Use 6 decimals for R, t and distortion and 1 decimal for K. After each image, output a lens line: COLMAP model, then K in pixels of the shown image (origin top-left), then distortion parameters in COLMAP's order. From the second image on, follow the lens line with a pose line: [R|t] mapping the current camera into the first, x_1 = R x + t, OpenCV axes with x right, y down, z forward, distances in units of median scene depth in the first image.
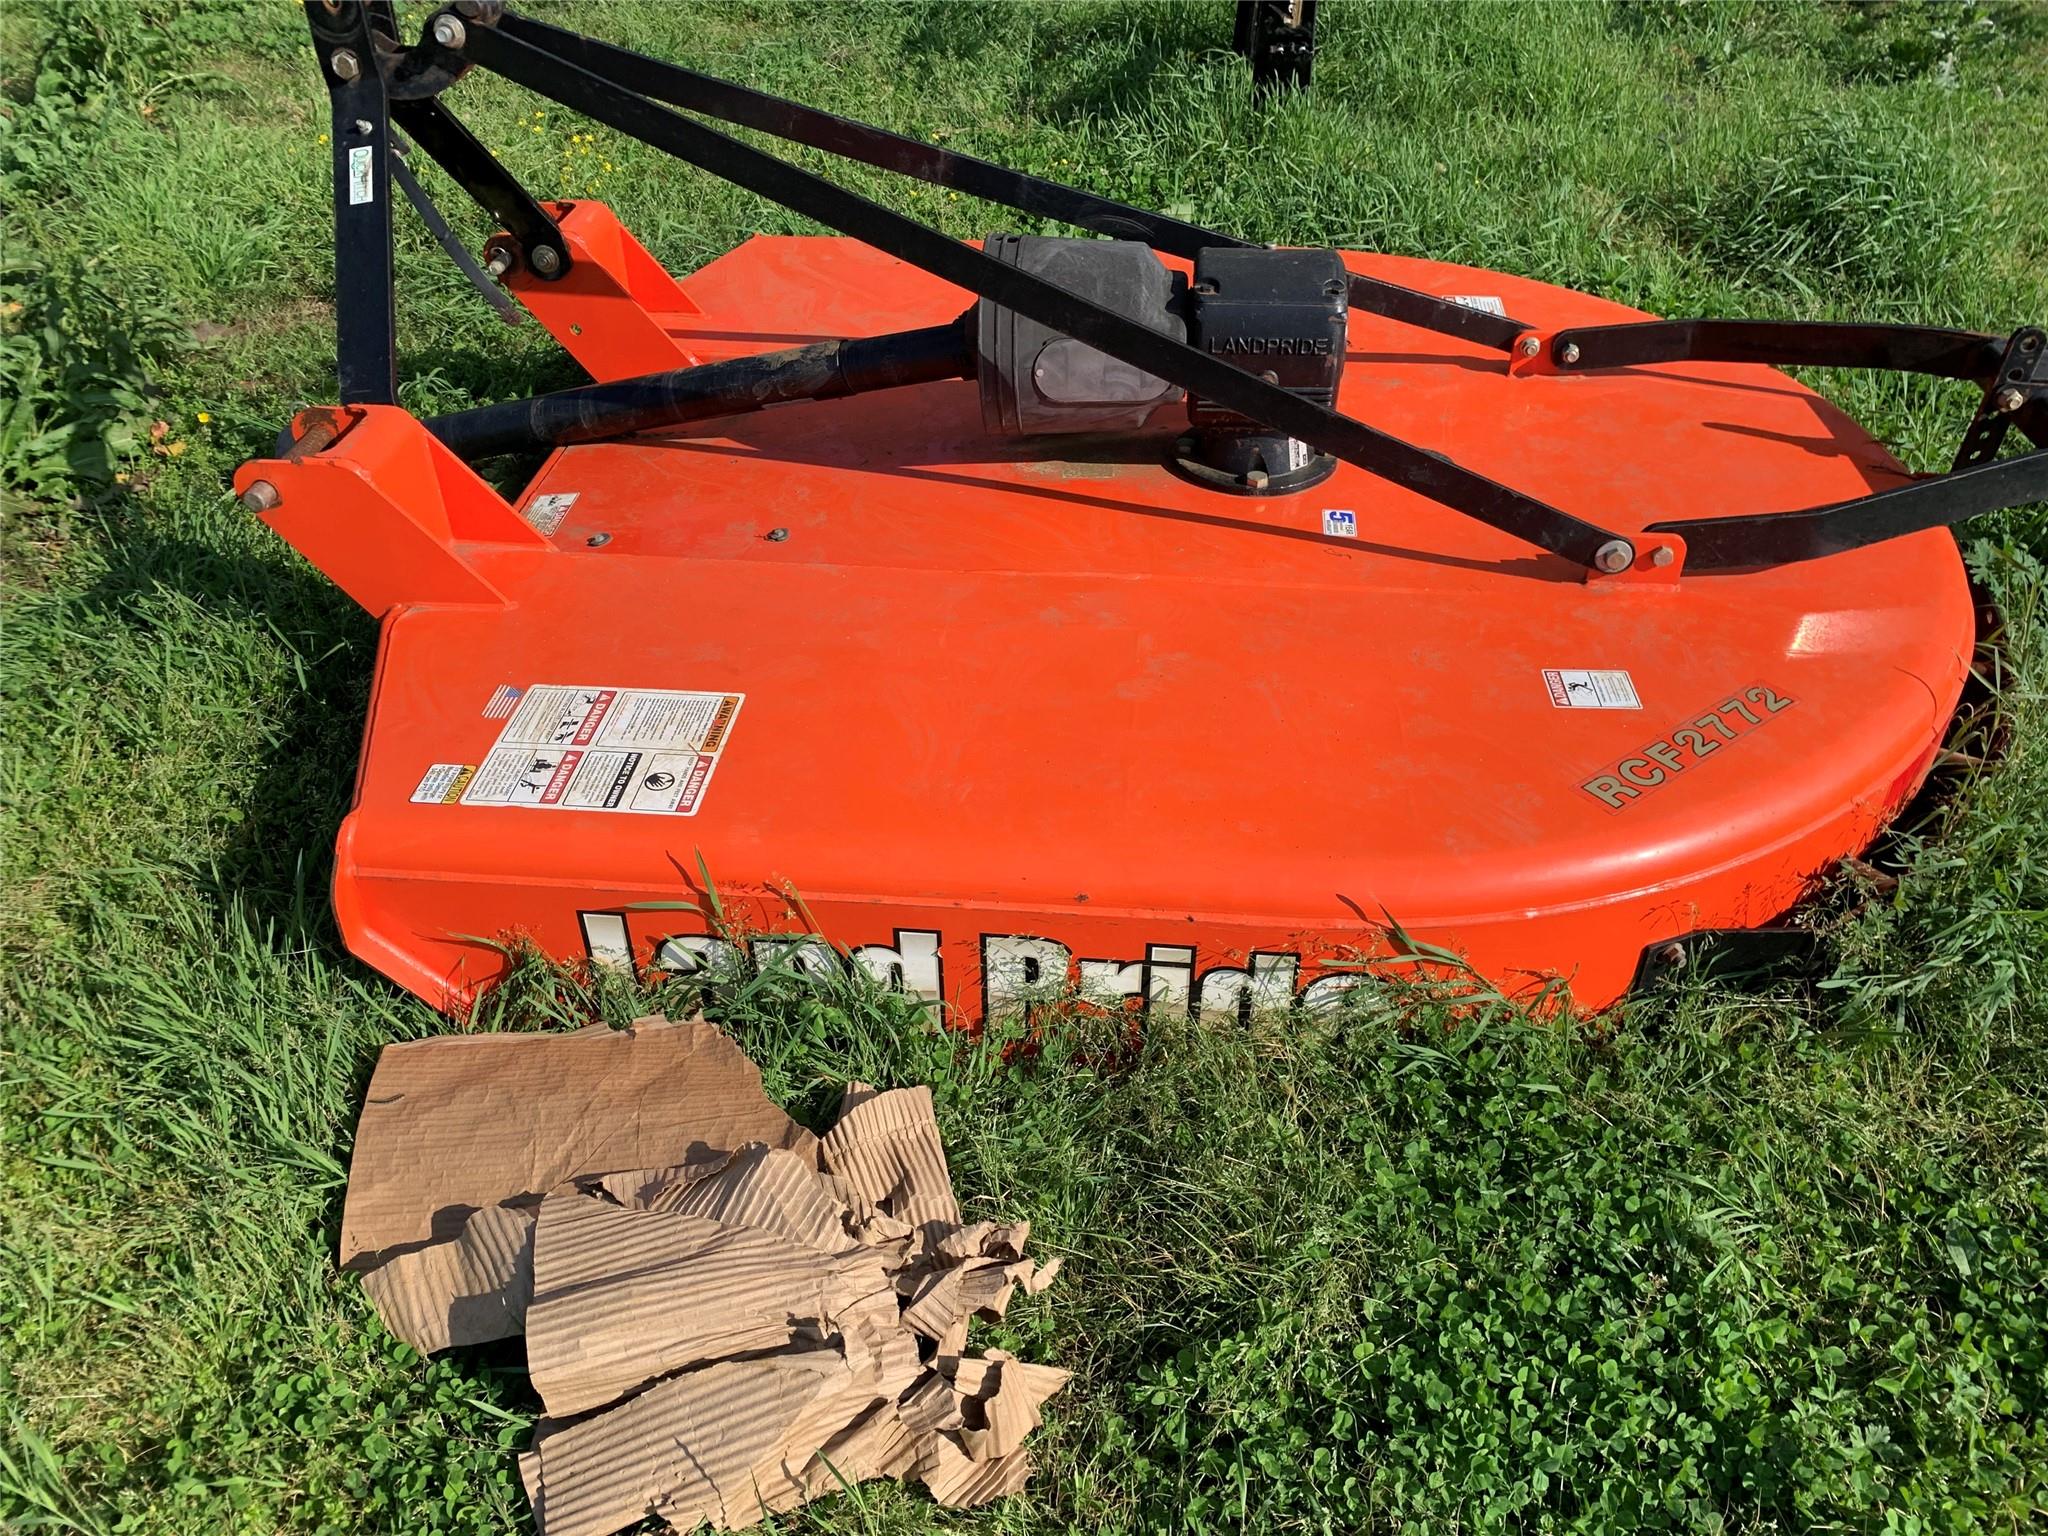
lens RADIAL K [[1544.7, 0, 1024.0], [0, 1544.7, 768.0], [0, 0, 1]] dist [-0.002685, -0.001138]
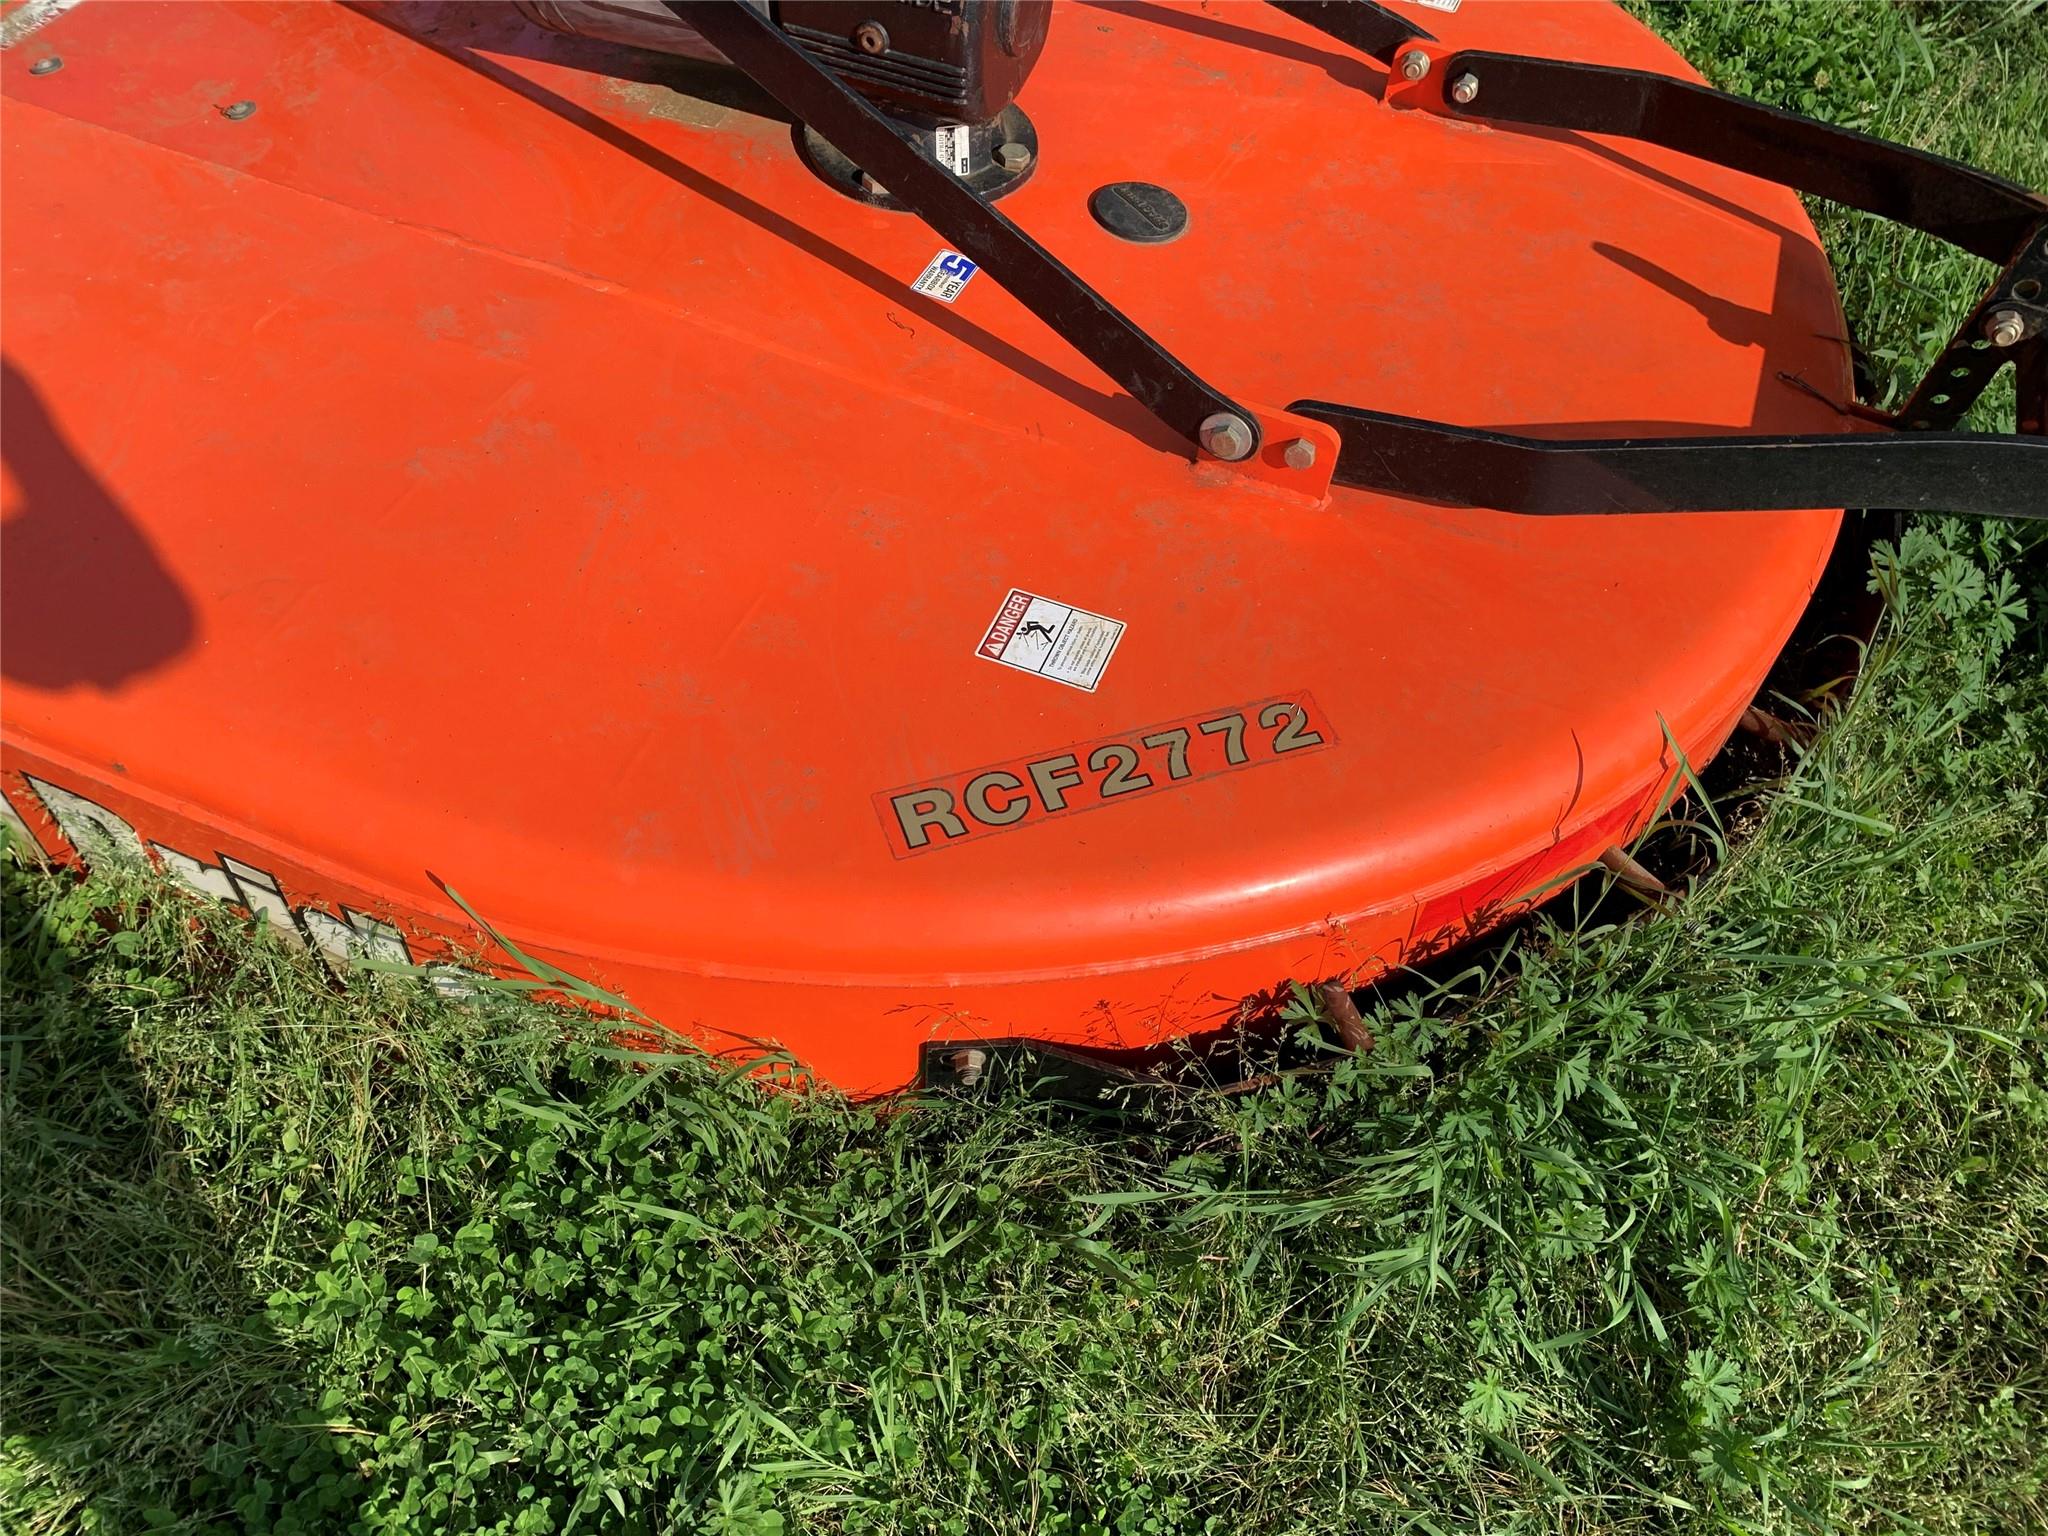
lens RADIAL K [[1515.5, 0, 1024.0], [0, 1515.5, 768.0], [0, 0, 1]] dist [0.005024, 0.000353]
pose [[0.959129, 0.269158, -0.087324, 0.368471], [-0.236918, 0.932589, 0.272302, -0.150541], [0.154729, -0.240484, 0.958241, 0.306351]]
